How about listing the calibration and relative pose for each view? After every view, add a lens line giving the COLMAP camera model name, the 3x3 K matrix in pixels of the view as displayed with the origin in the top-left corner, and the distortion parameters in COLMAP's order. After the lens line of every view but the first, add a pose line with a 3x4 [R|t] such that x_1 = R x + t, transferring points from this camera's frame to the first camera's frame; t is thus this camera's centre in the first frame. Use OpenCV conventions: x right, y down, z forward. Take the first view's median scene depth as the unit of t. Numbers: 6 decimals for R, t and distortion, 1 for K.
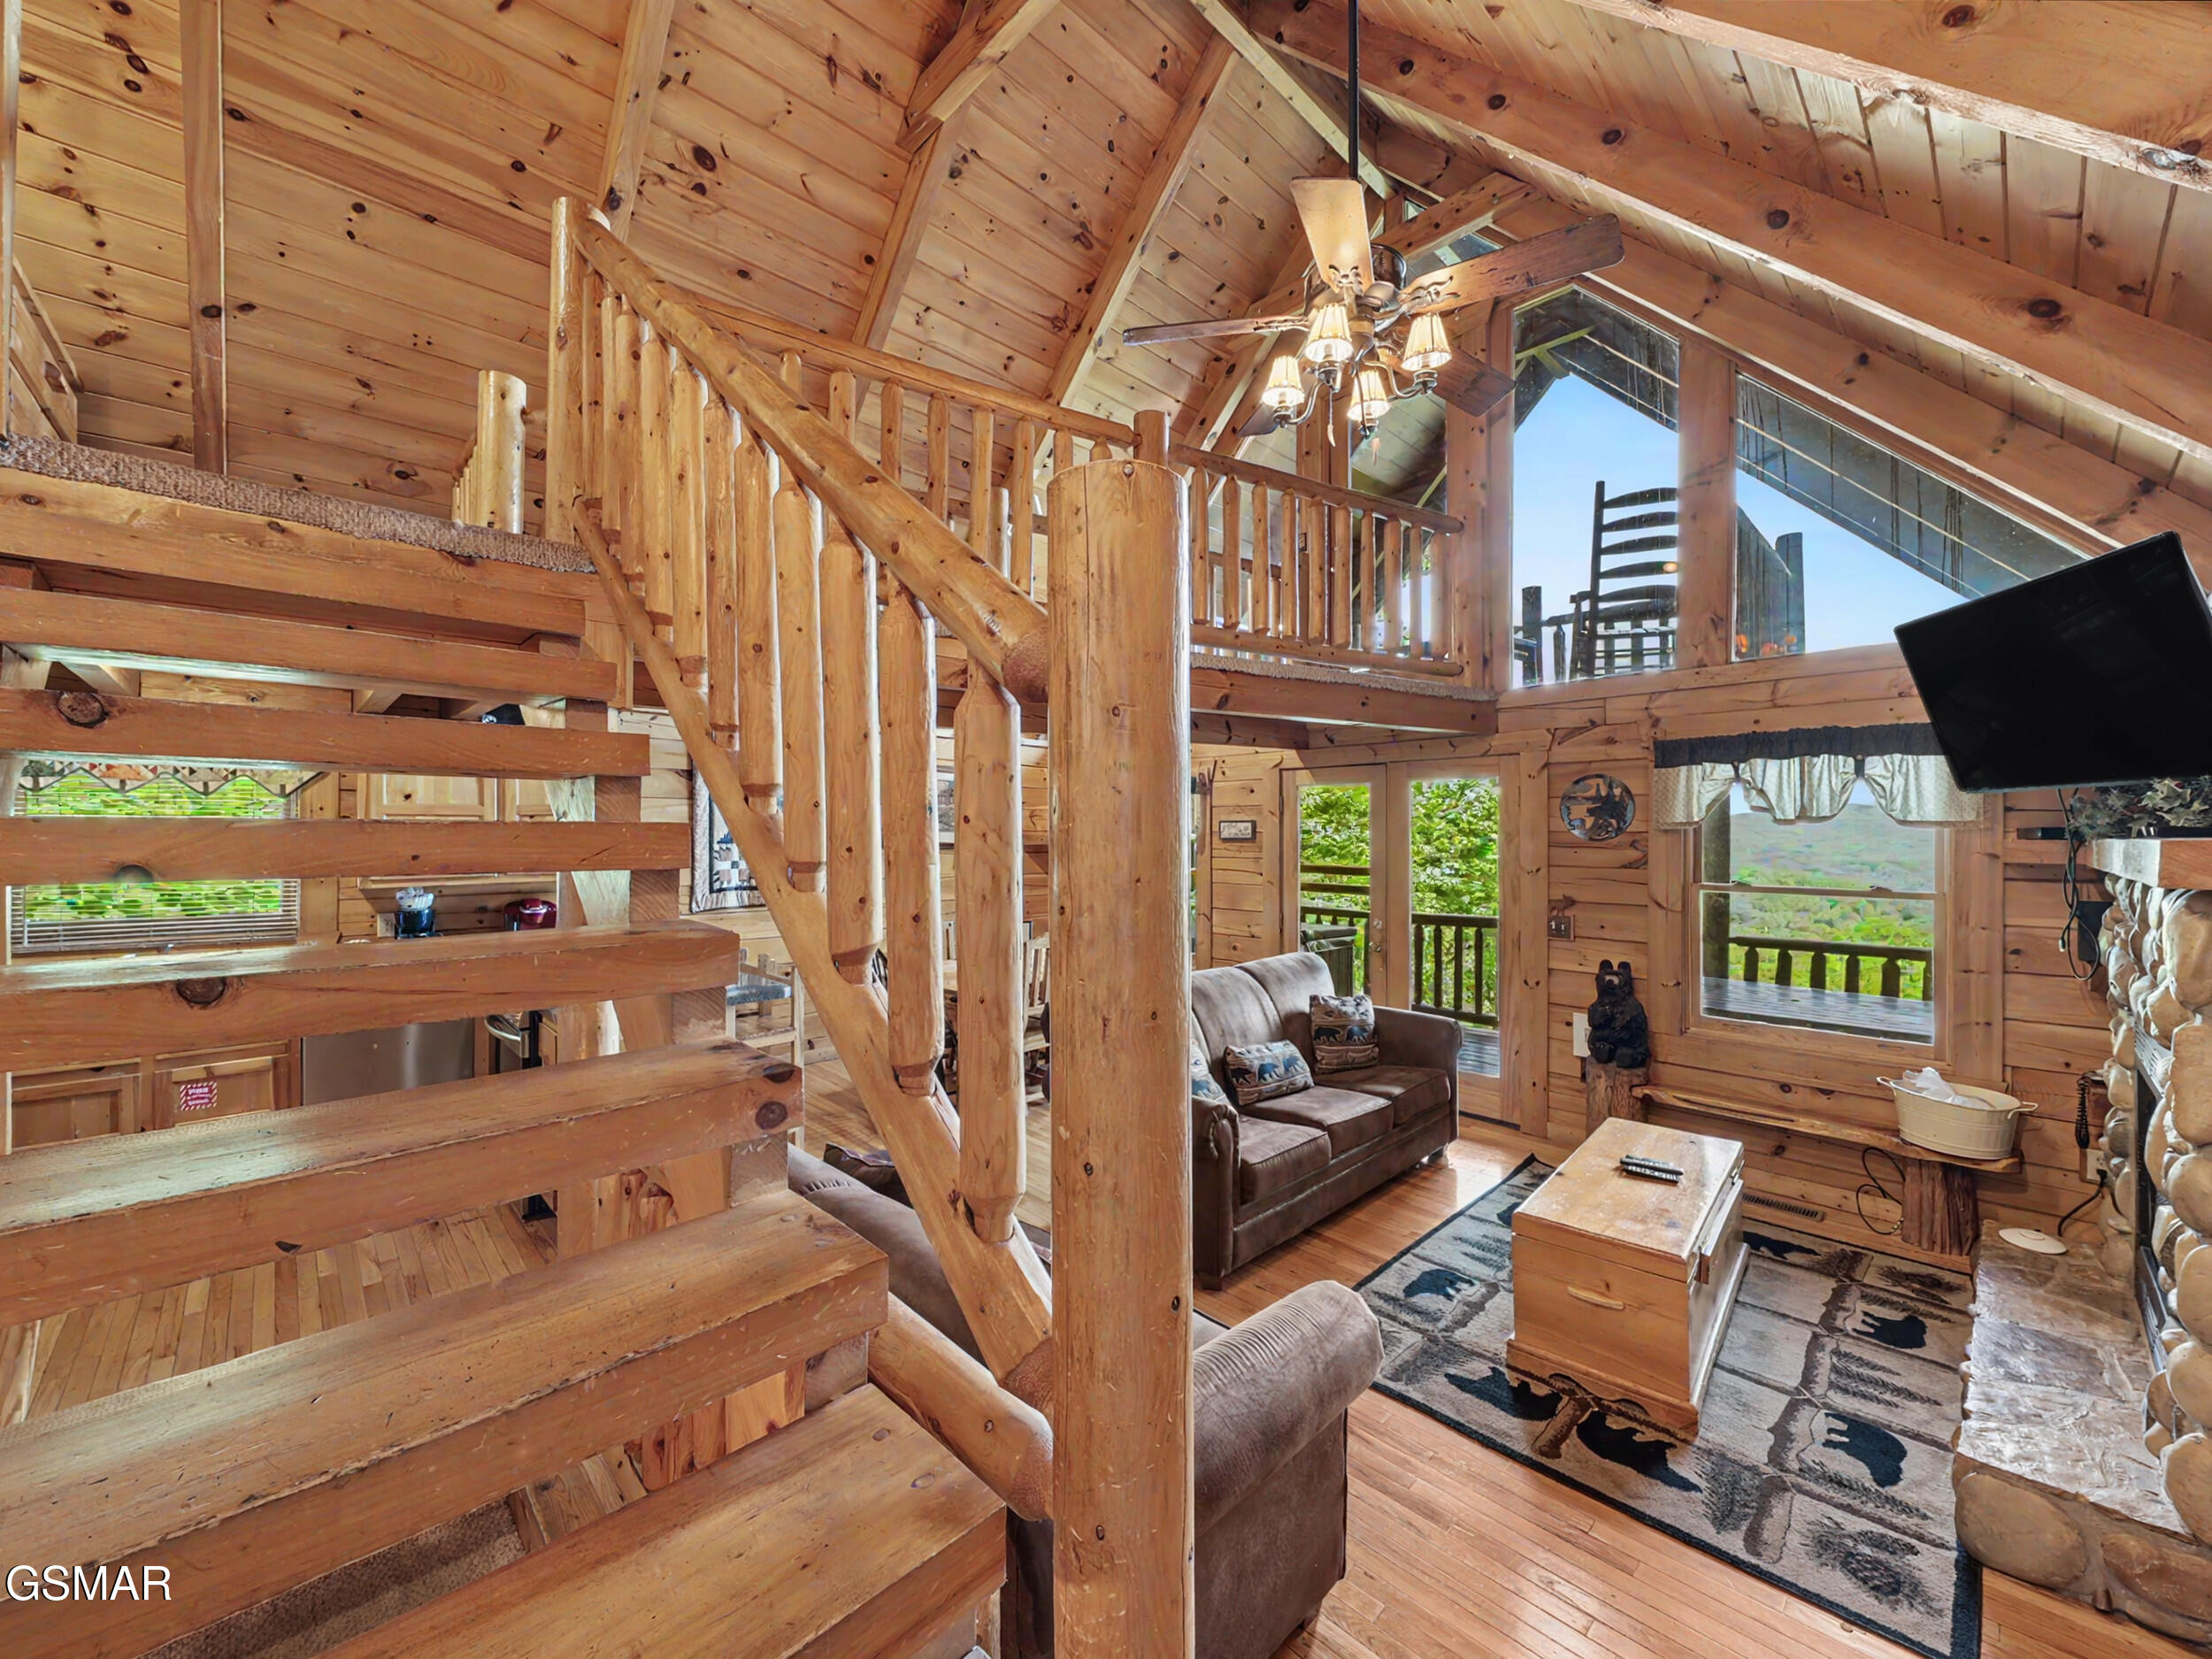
lens RADIAL K [[868.9, 0, 1107.6], [0, 868.9, 828.5], [0, 0, 1]] dist [0.010151, -0.007232]
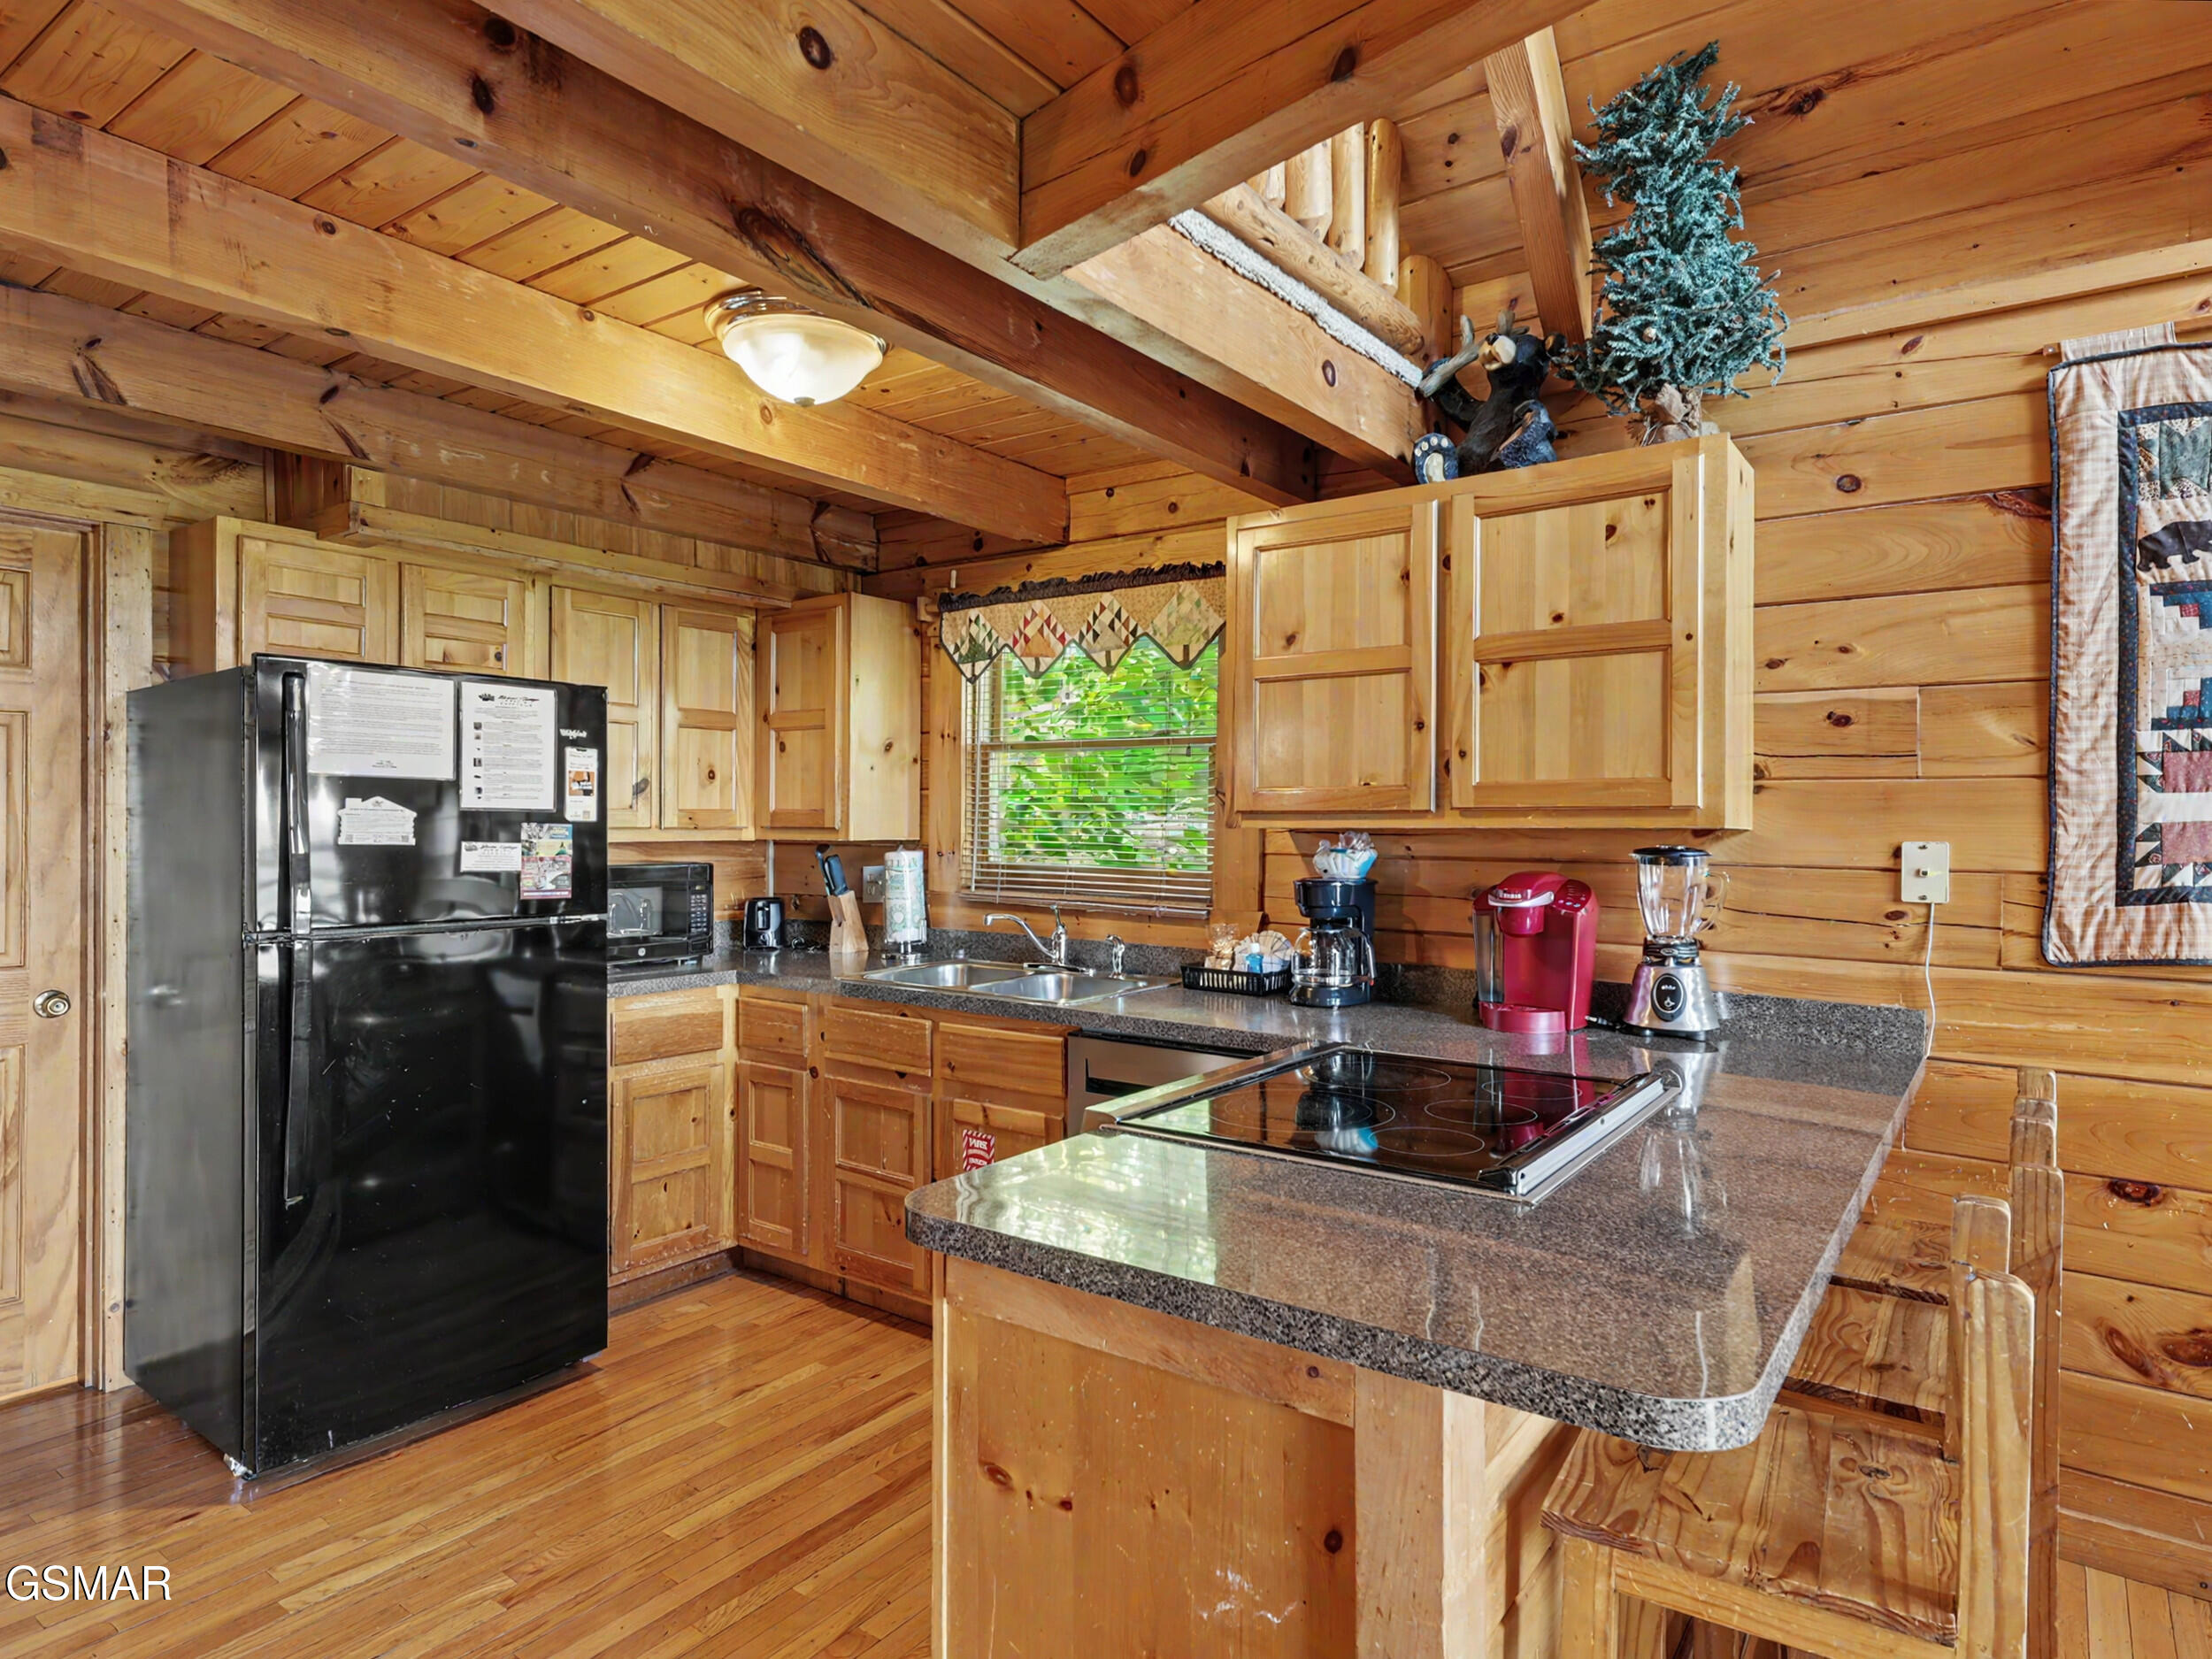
lens RADIAL K [[1273.7, 0, 1086.2], [0, 1273.7, 824.6], [0, 0, 1]] dist [0.001834, 0.006997]
pose [[0.165571, 0.000247, -0.986198, -0.160493], [-0.006316, 0.999980, -0.000810, 0.080840], [0.986178, 0.006363, 0.165569, 0.946688]]
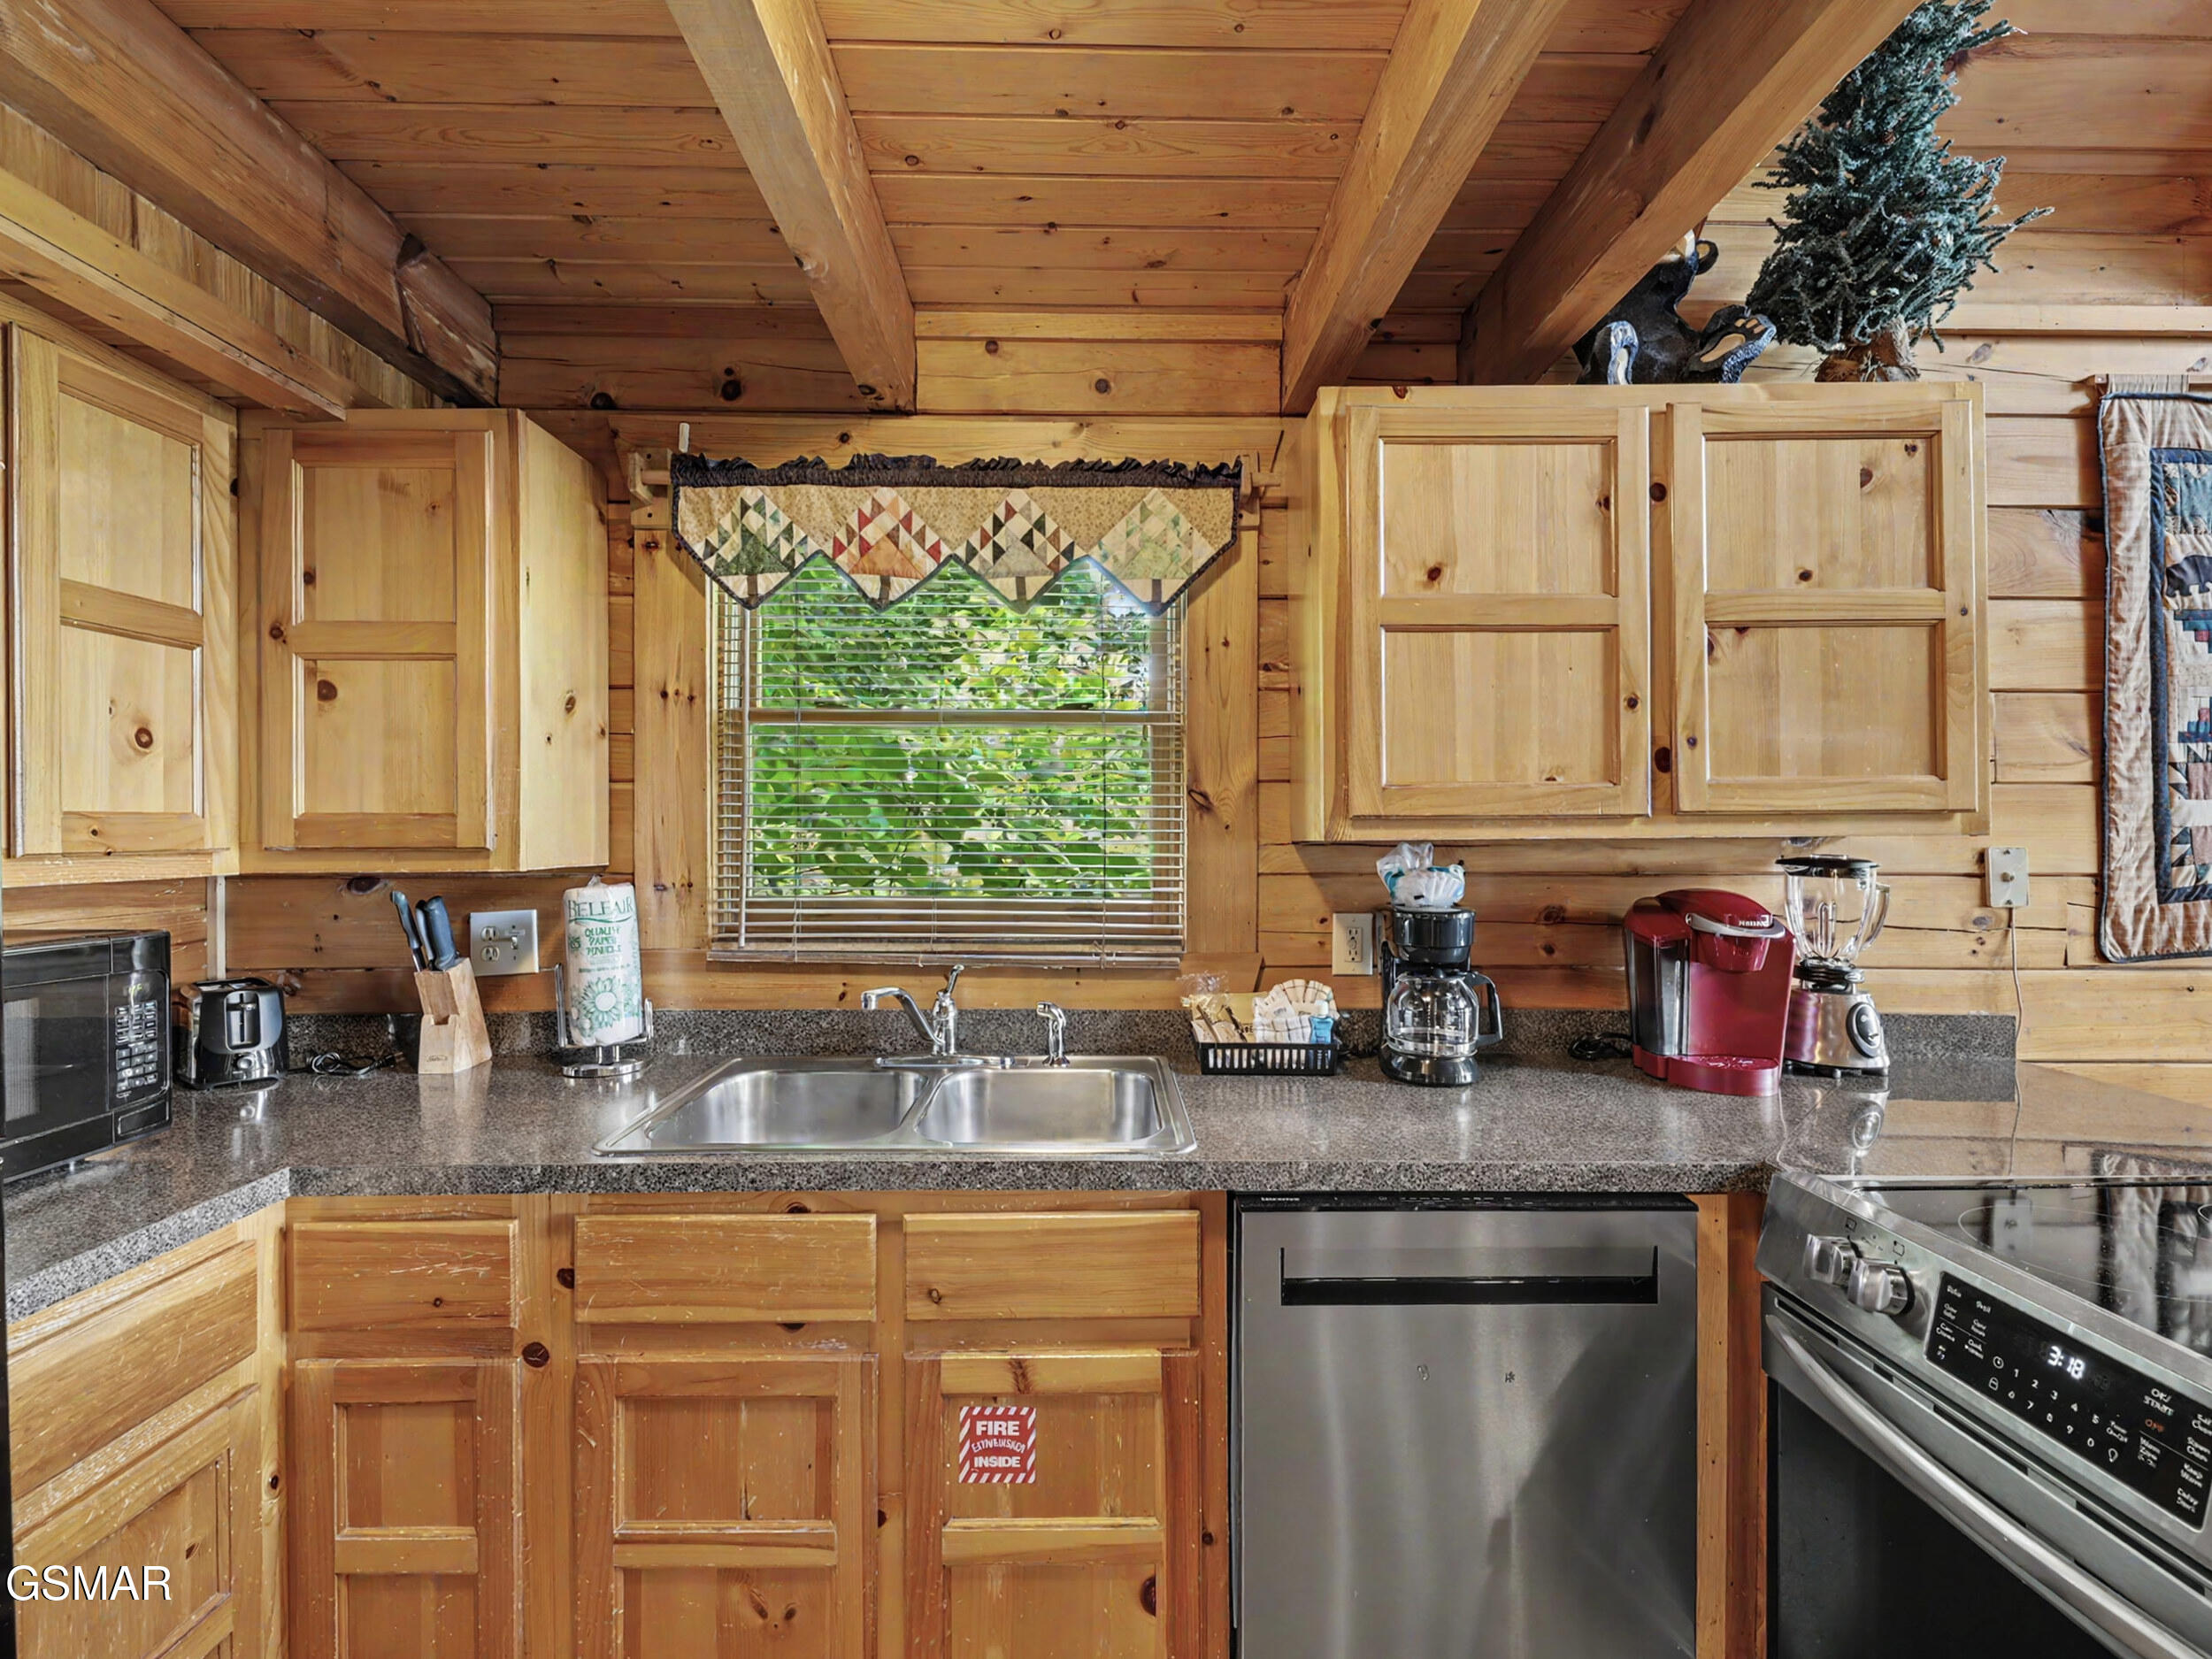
lens RADIAL K [[1001.8, 0, 1098.4], [0, 1001.8, 831.6], [0, 0, 1]] dist [0.015926, -0.007667]
pose [[0.733108, -0.002406, -0.680108, -0.774256], [0.002550, 0.999996, -0.000788, 0.077610], [0.680108, -0.001156, 0.733111, 0.764342]]
